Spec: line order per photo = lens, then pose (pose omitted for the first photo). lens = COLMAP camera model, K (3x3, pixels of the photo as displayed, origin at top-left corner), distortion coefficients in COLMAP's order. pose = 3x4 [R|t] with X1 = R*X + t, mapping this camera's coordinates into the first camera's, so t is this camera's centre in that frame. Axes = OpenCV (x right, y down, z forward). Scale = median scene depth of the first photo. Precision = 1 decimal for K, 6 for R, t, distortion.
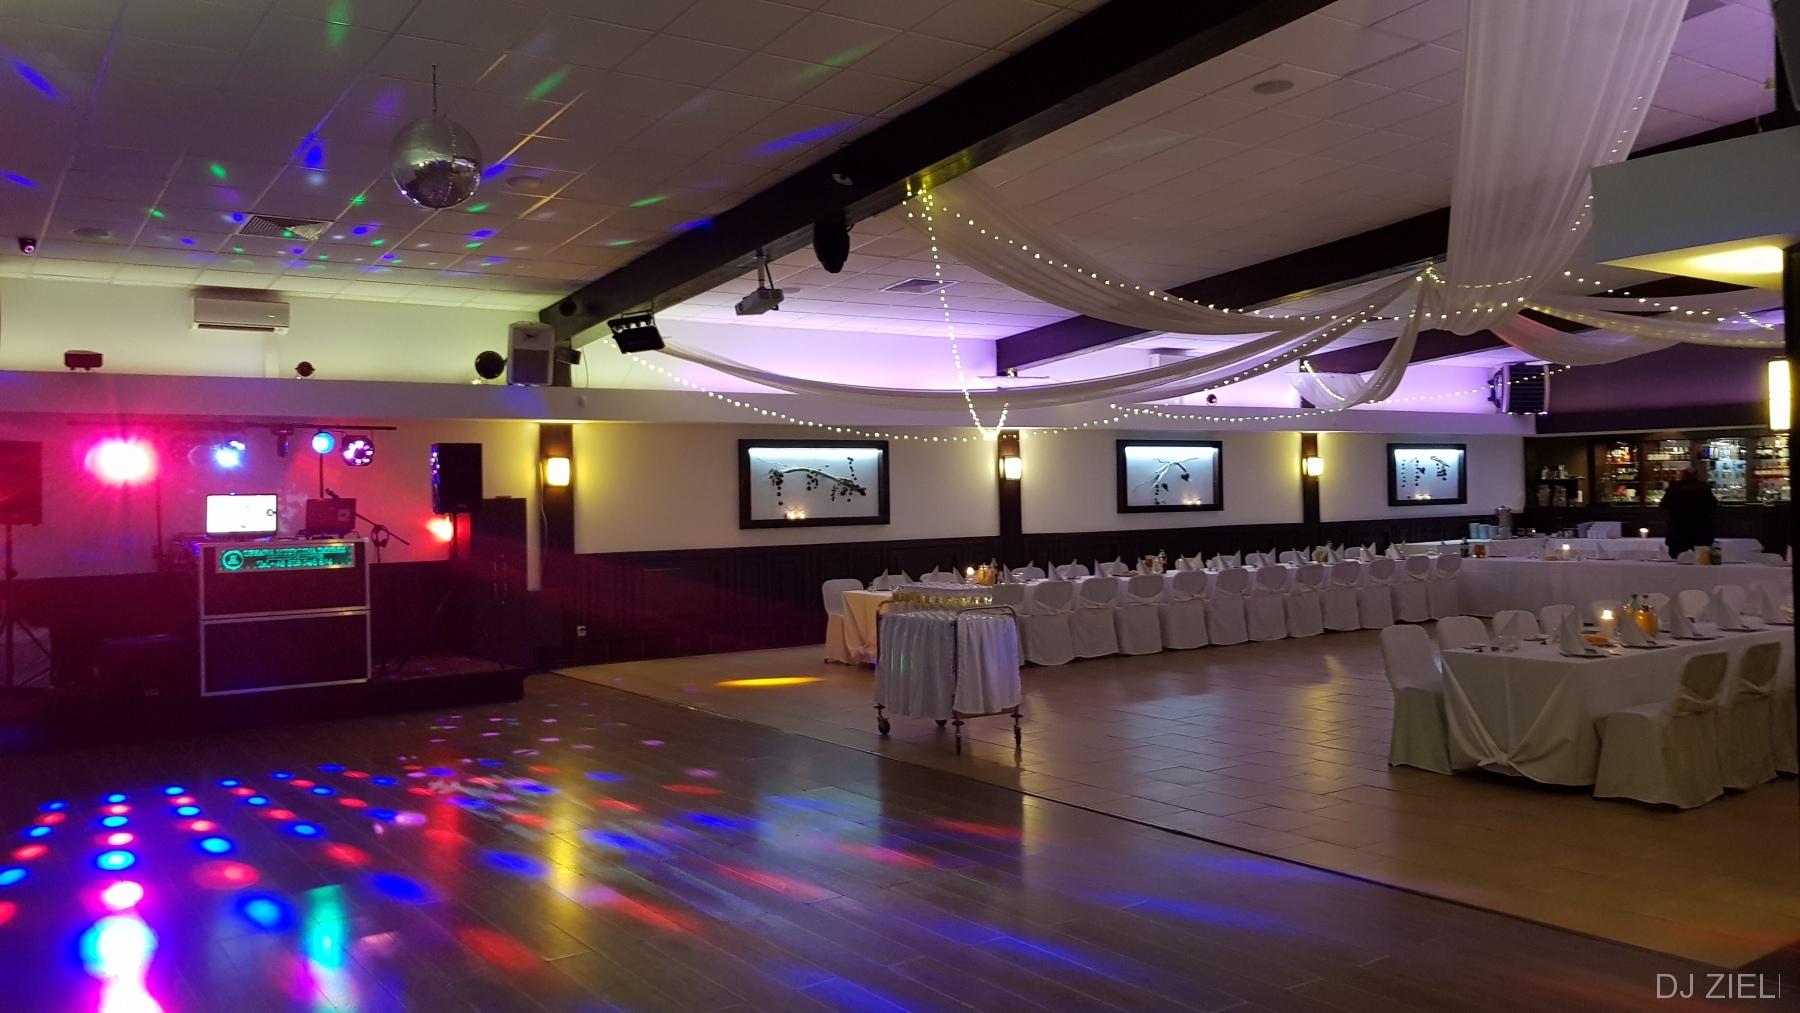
lens RADIAL K [[1406.5, 0, 884.2], [0, 1406.5, 508.2], [0, 0, 1]] dist [0.062690, -0.098852]
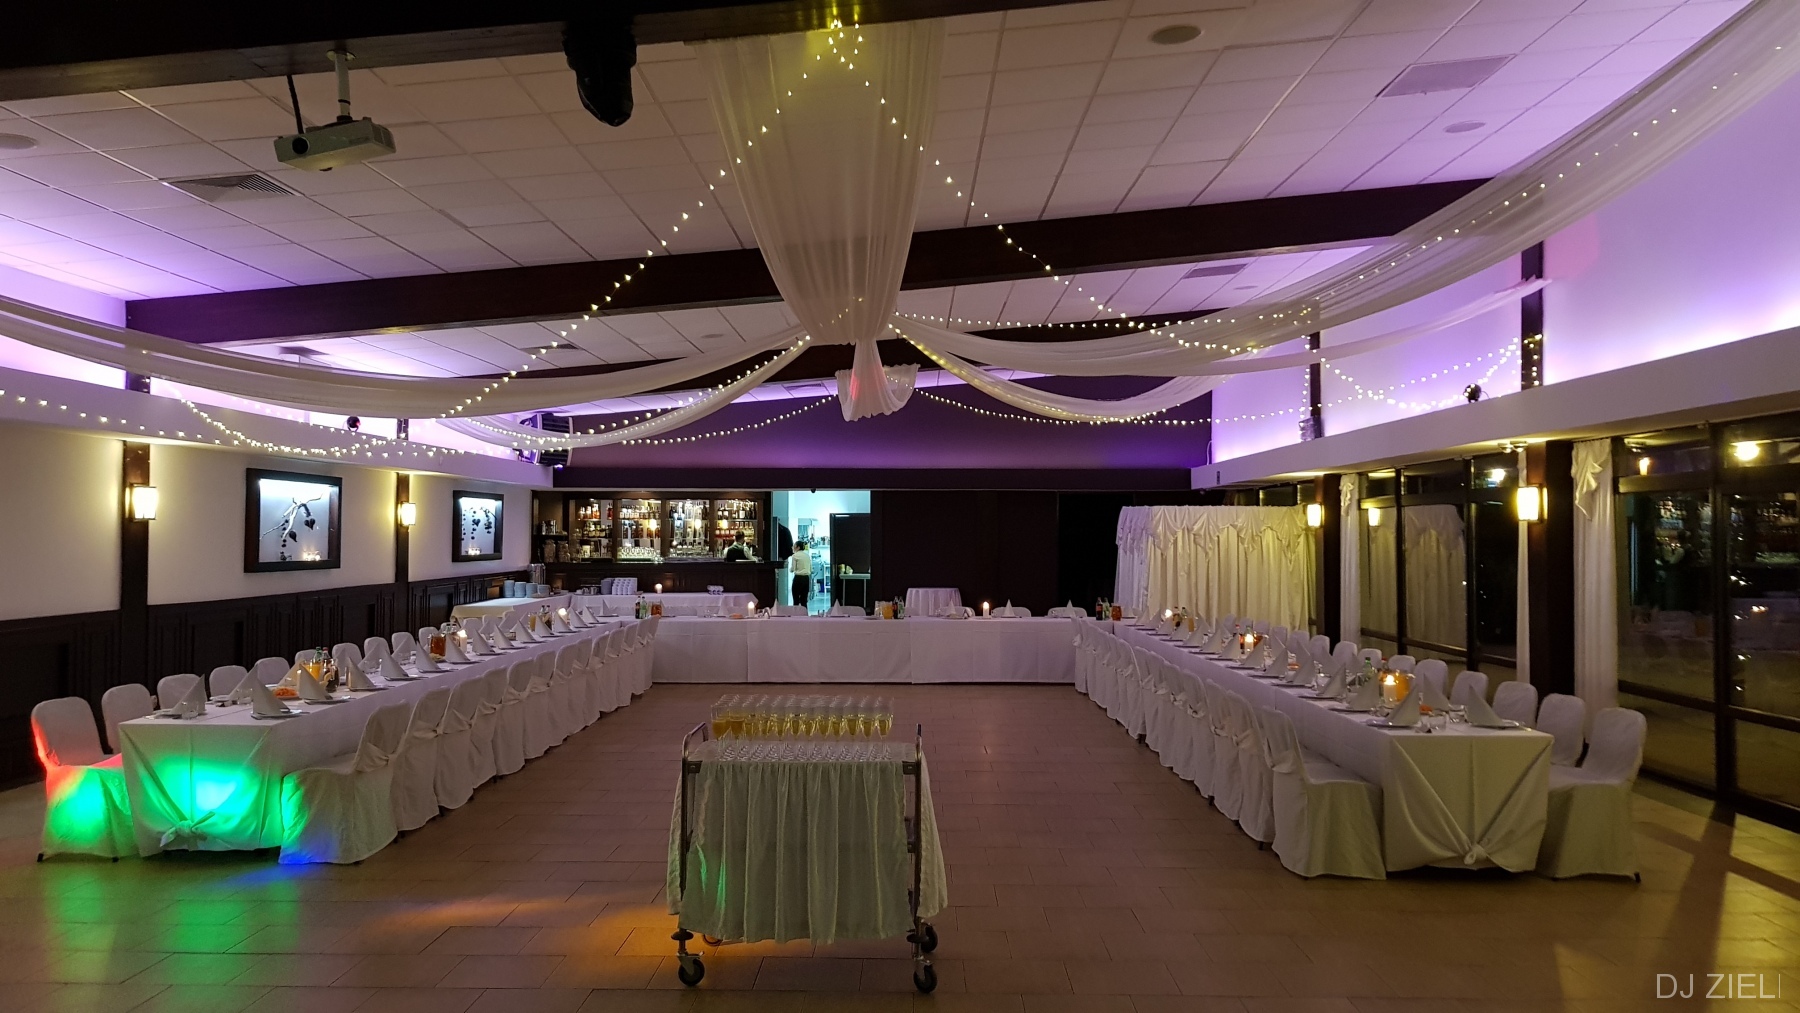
lens RADIAL K [[1406.5, 0, 887.3], [0, 1406.5, 492.3], [0, 0, 1]] dist [0.062690, -0.098852]
pose [[0.589375, 0.041813, 0.806777, -0.180652], [-0.001149, 0.998702, -0.050920, -0.000666], [-0.807859, 0.029084, 0.588658, 0.270645]]
